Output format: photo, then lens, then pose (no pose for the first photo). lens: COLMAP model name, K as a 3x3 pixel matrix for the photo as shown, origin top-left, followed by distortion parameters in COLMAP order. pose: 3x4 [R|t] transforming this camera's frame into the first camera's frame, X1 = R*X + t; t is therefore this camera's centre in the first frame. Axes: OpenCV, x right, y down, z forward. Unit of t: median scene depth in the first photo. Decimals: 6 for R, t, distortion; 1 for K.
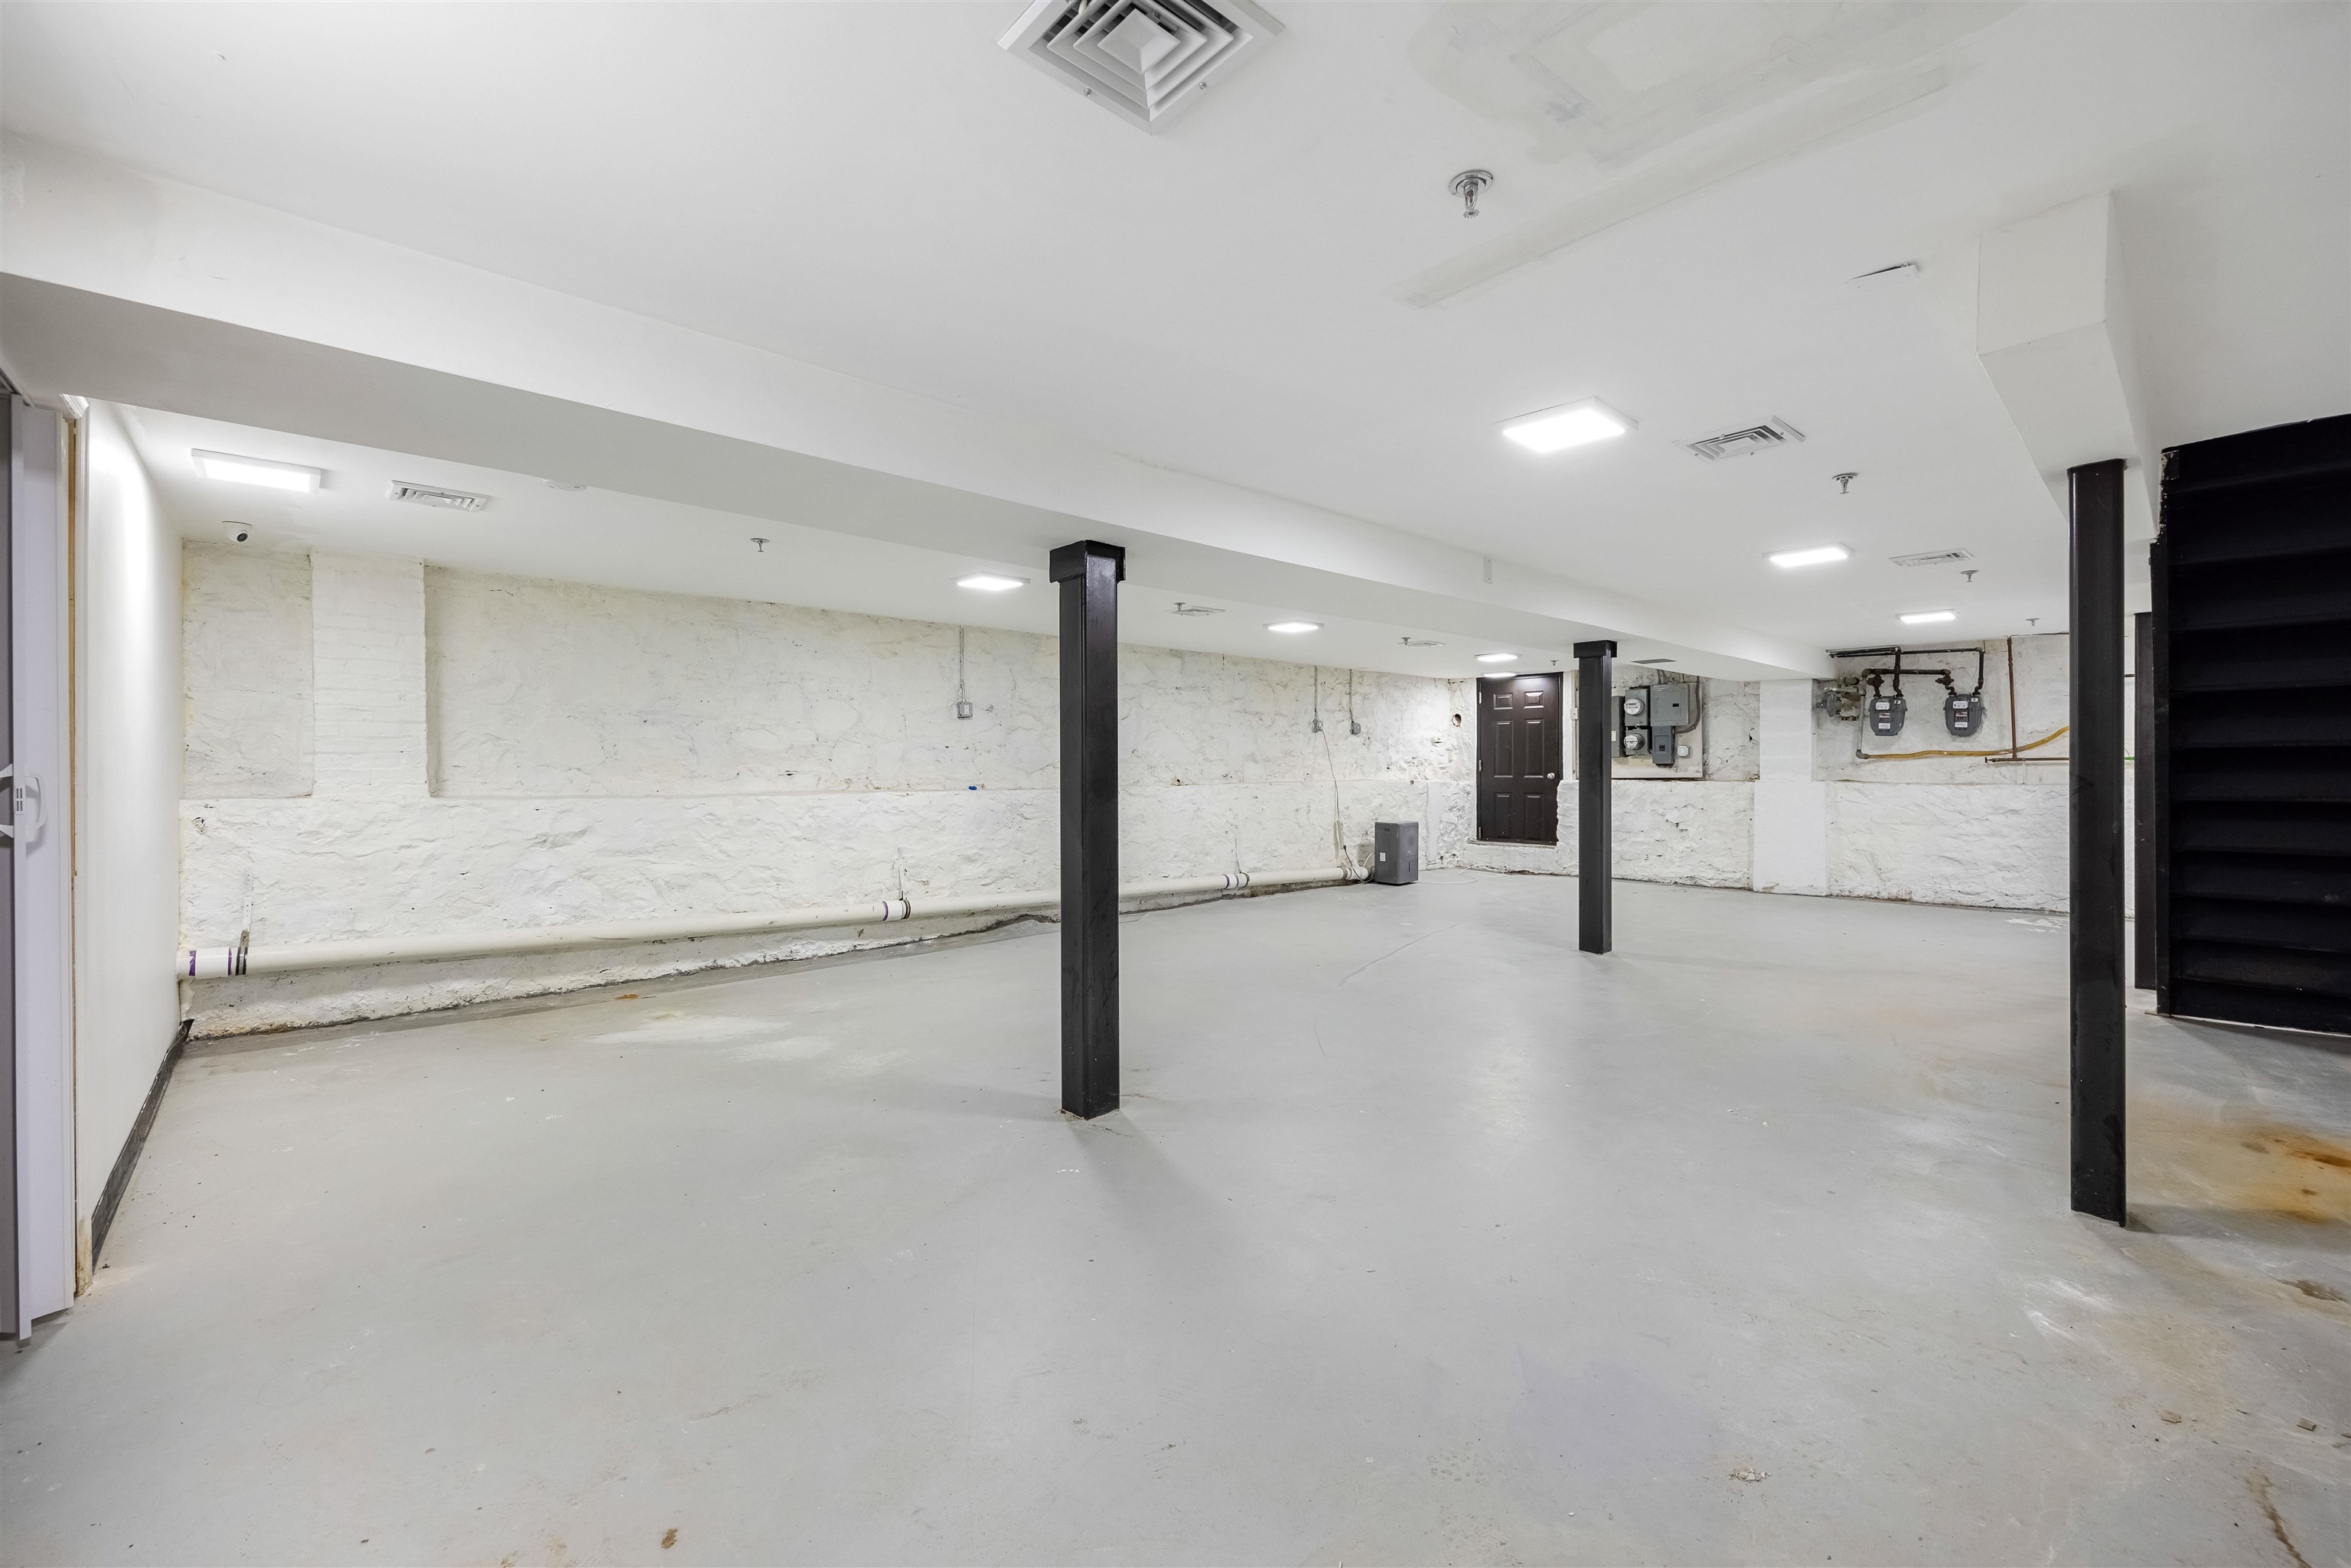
lens RADIAL K [[965.3, 0, 1170.4], [0, 965.3, 776.0], [0, 0, 1]] dist [-0.003281, -0.000076]
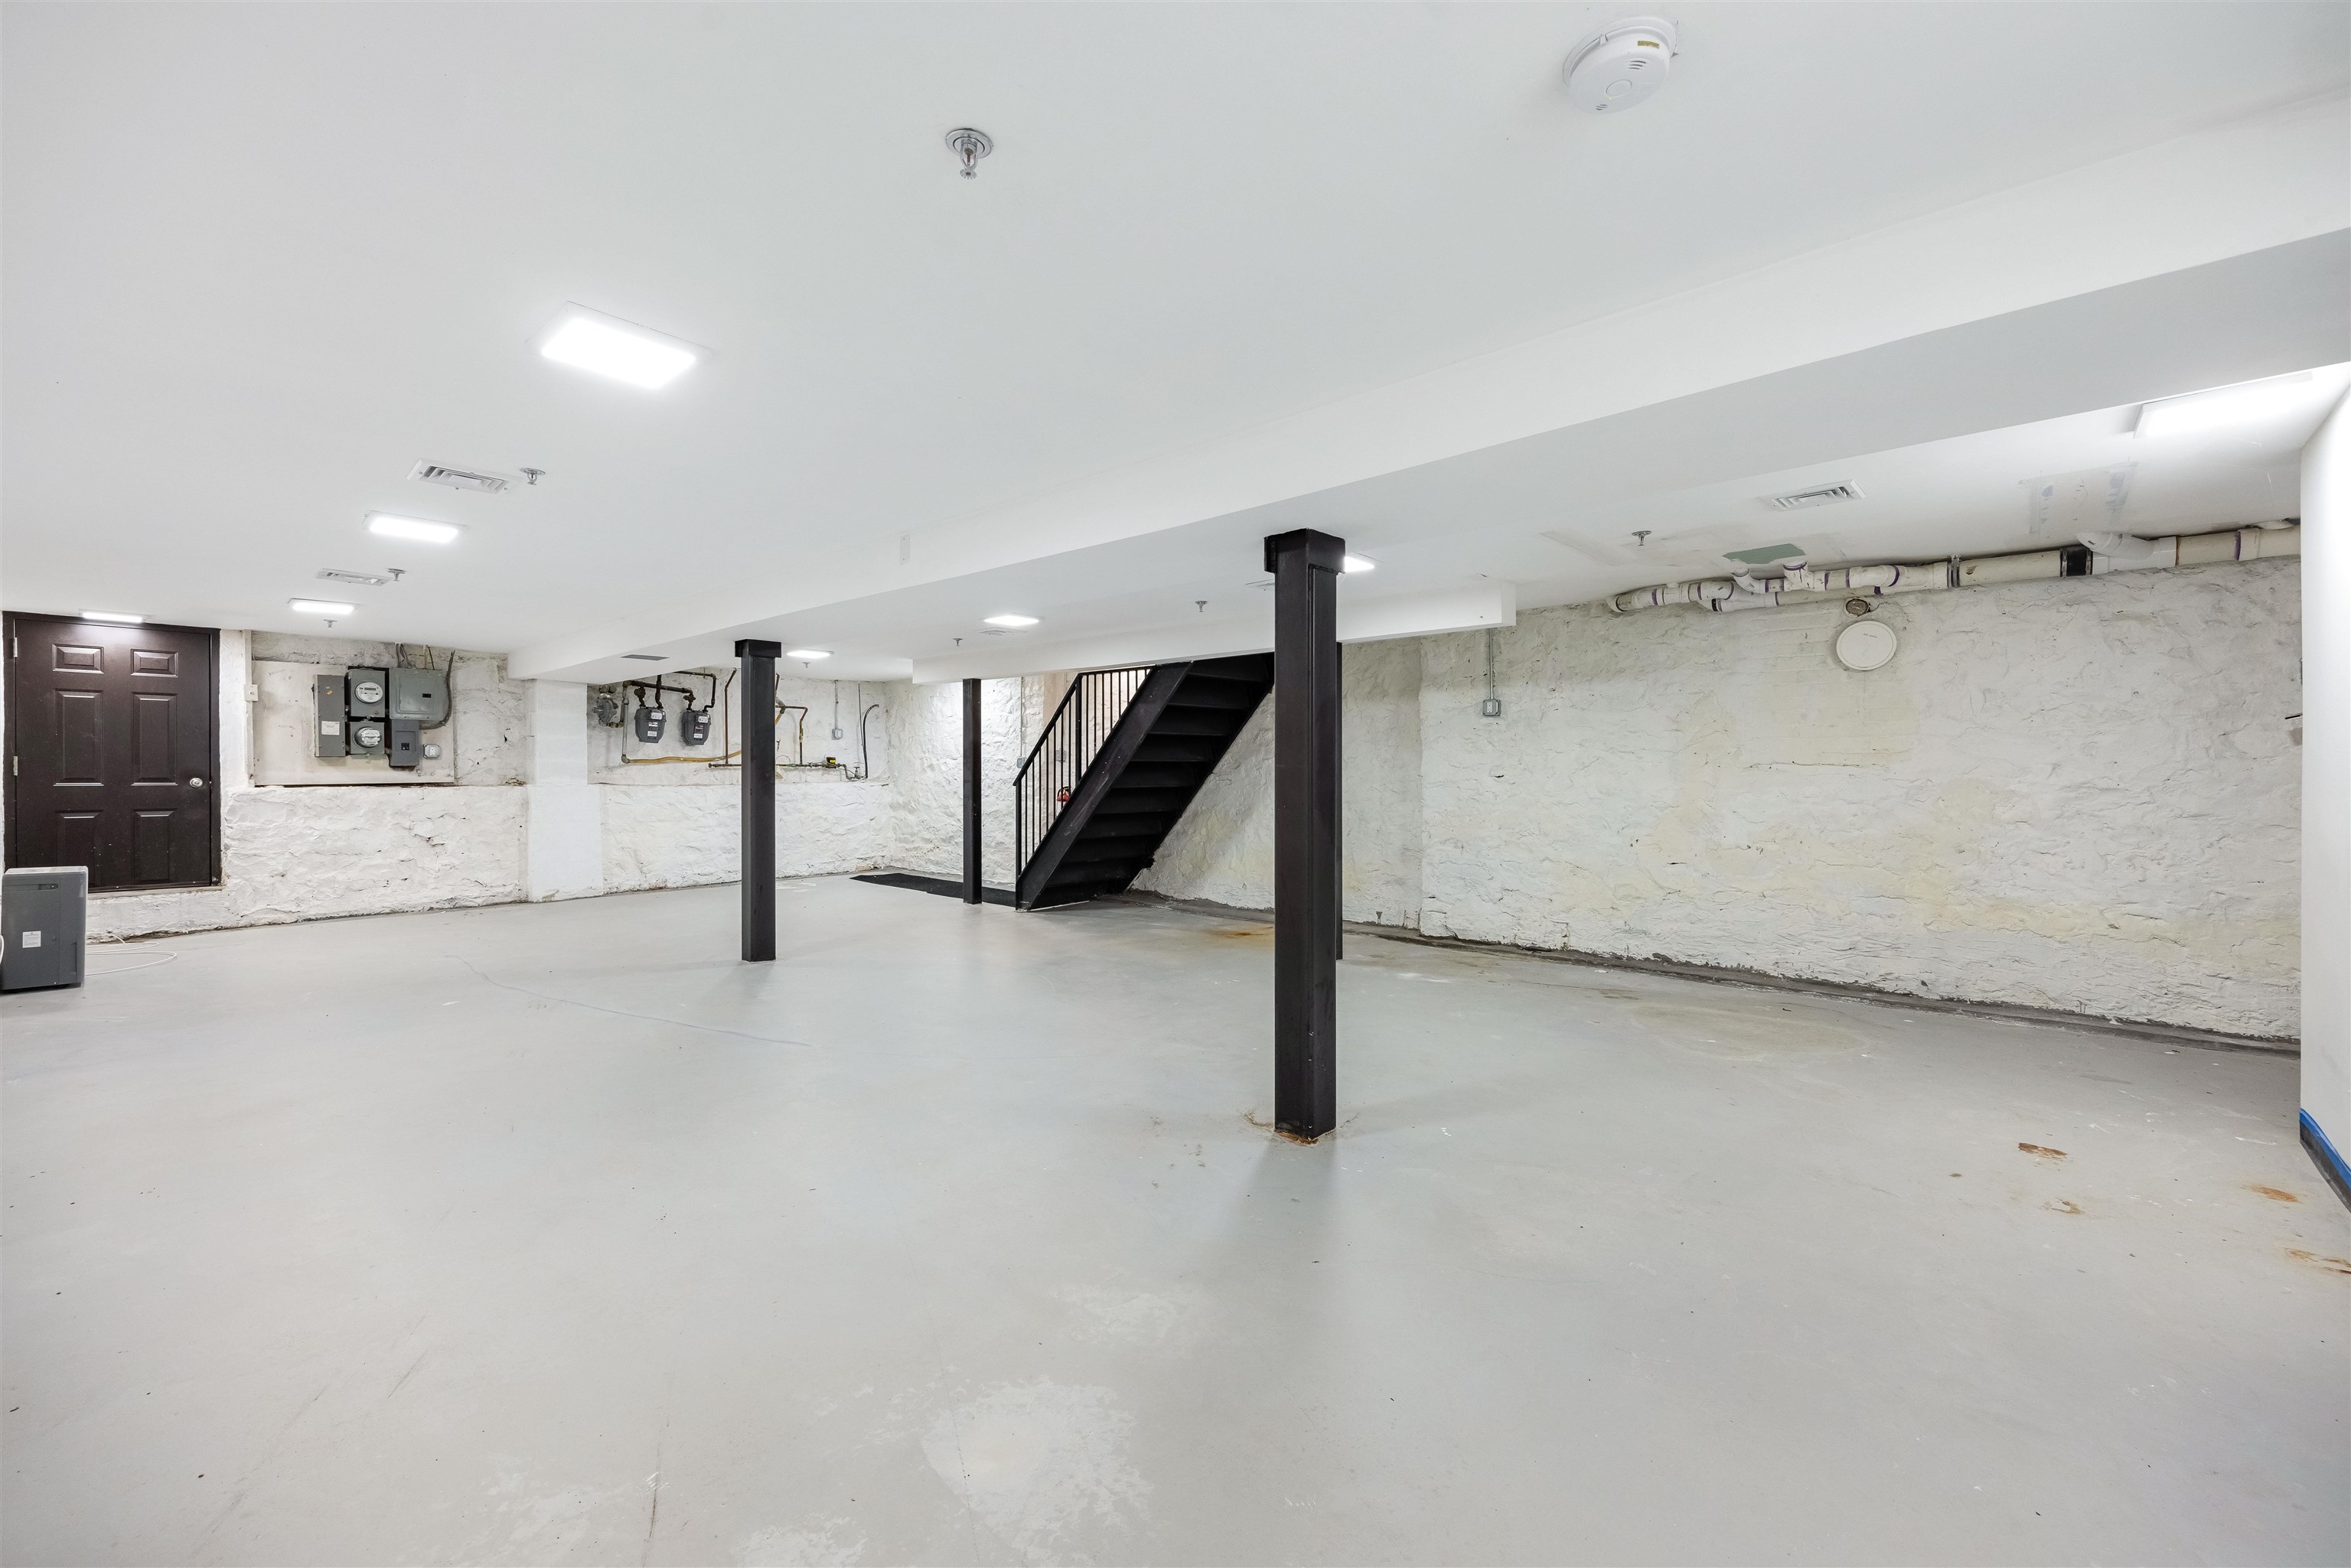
lens RADIAL K [[965.3, 0, 1171.4], [0, 965.3, 776.6], [0, 0, 1]] dist [-0.003281, -0.000076]
pose [[-0.095835, -0.003901, 0.995390, -0.390886], [0.007128, 0.999964, 0.004605, -0.003113], [-0.995372, 0.007536, -0.095804, 0.469861]]
